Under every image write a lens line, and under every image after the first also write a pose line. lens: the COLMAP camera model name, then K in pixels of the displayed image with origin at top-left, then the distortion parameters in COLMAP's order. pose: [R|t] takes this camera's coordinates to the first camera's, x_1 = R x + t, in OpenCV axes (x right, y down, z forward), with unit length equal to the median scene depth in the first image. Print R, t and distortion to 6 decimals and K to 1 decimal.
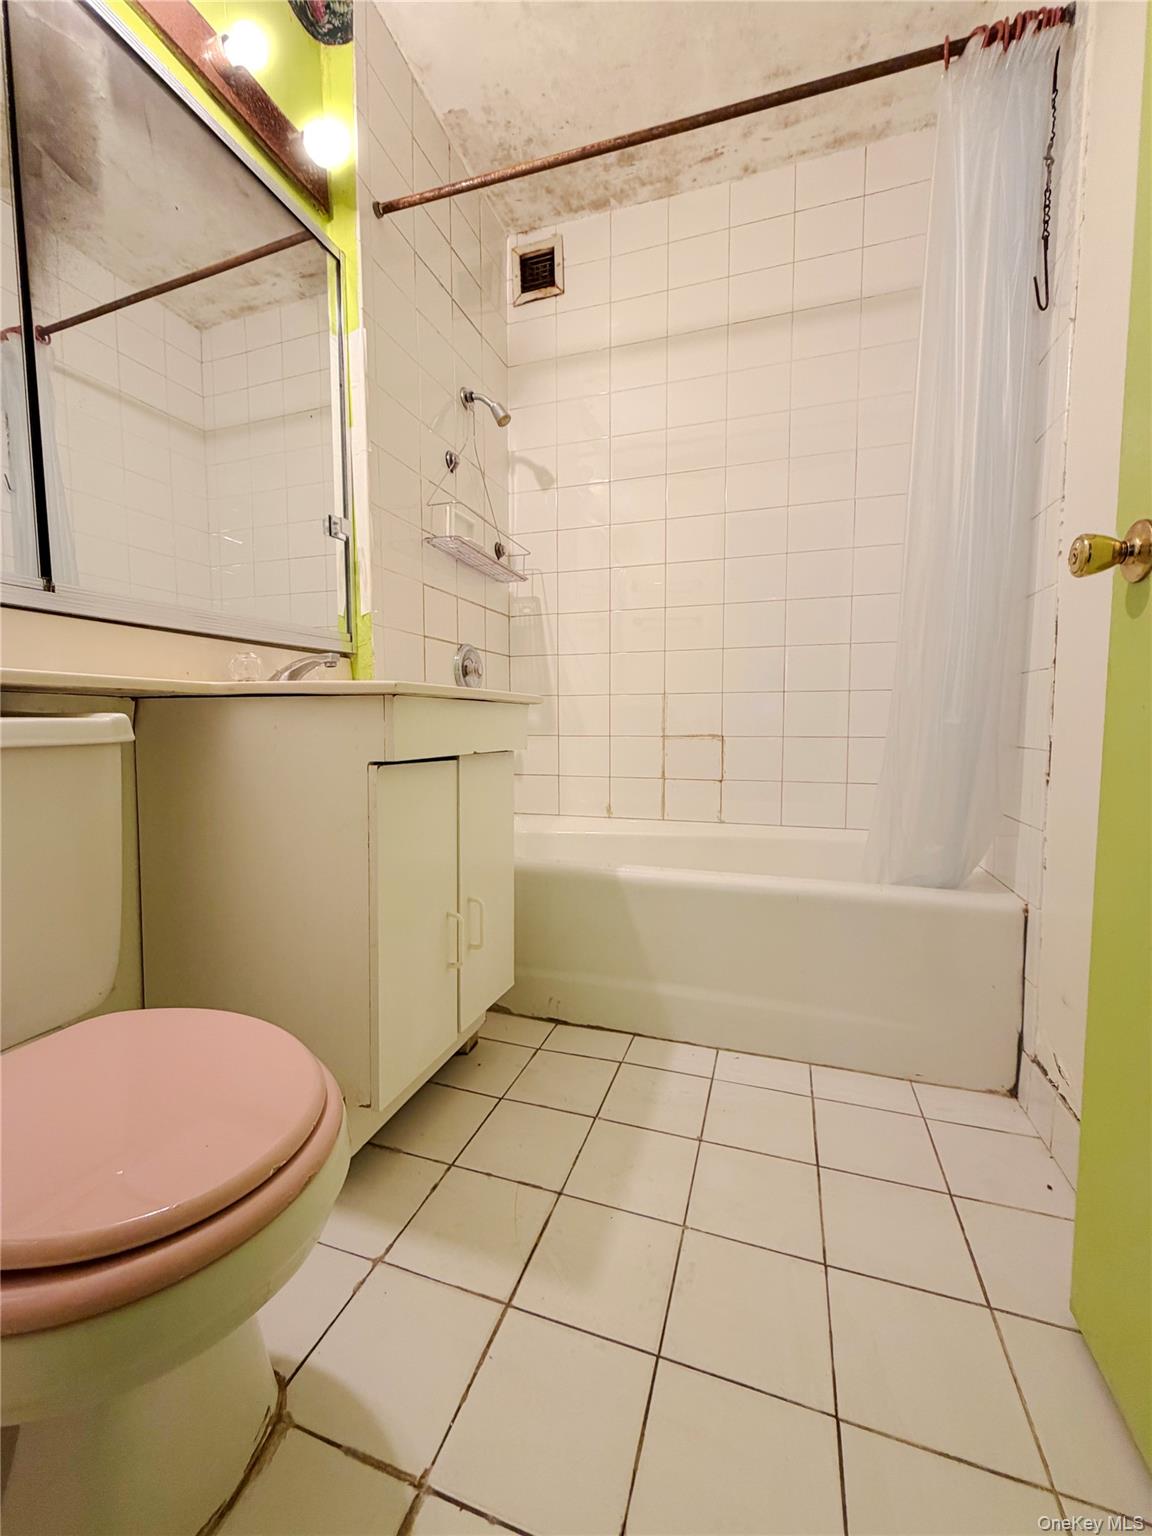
lens RADIAL K [[609.3, 0, 575.2], [0, 609.3, 766.0], [0, 0, 1]] dist [0.000684, -0.000211]
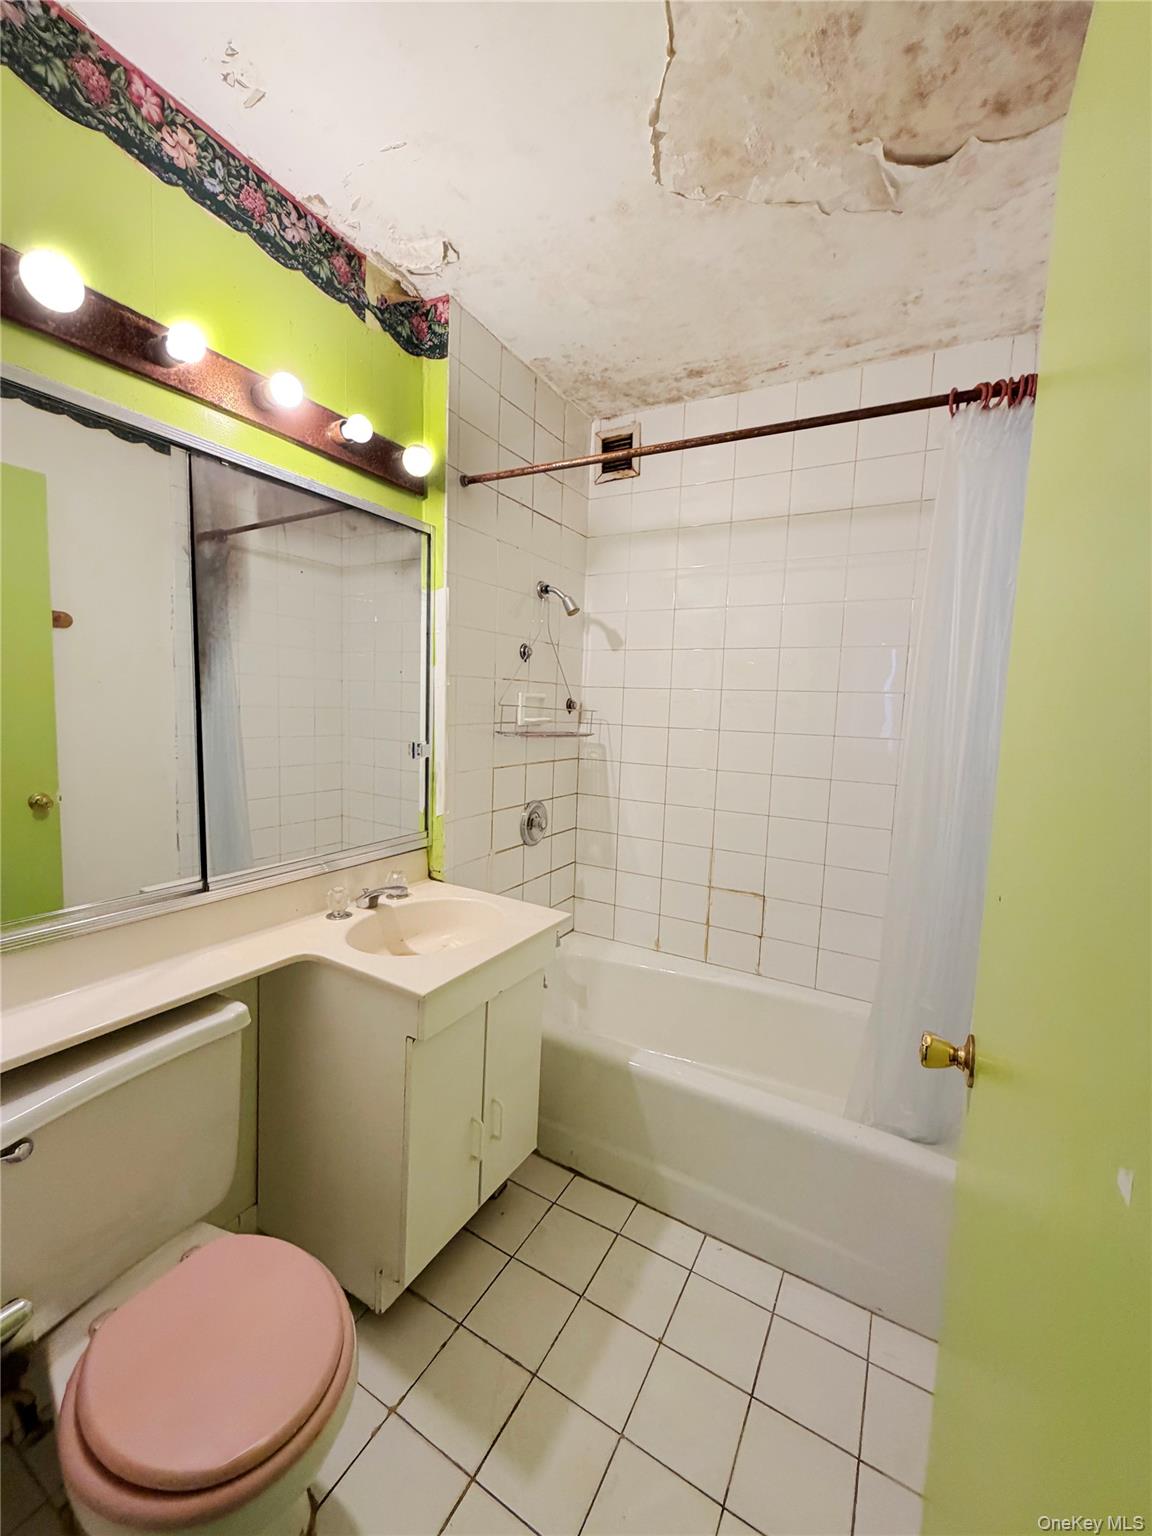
lens RADIAL K [[609.3, 0, 576.3], [0, 609.3, 765.8], [0, 0, 1]] dist [0.000684, -0.000211]
pose [[0.980478, 0.055333, -0.188680, 0.129978], [-0.051373, 0.998346, 0.025819, -0.344652], [0.189797, -0.015622, 0.981699, -0.124911]]
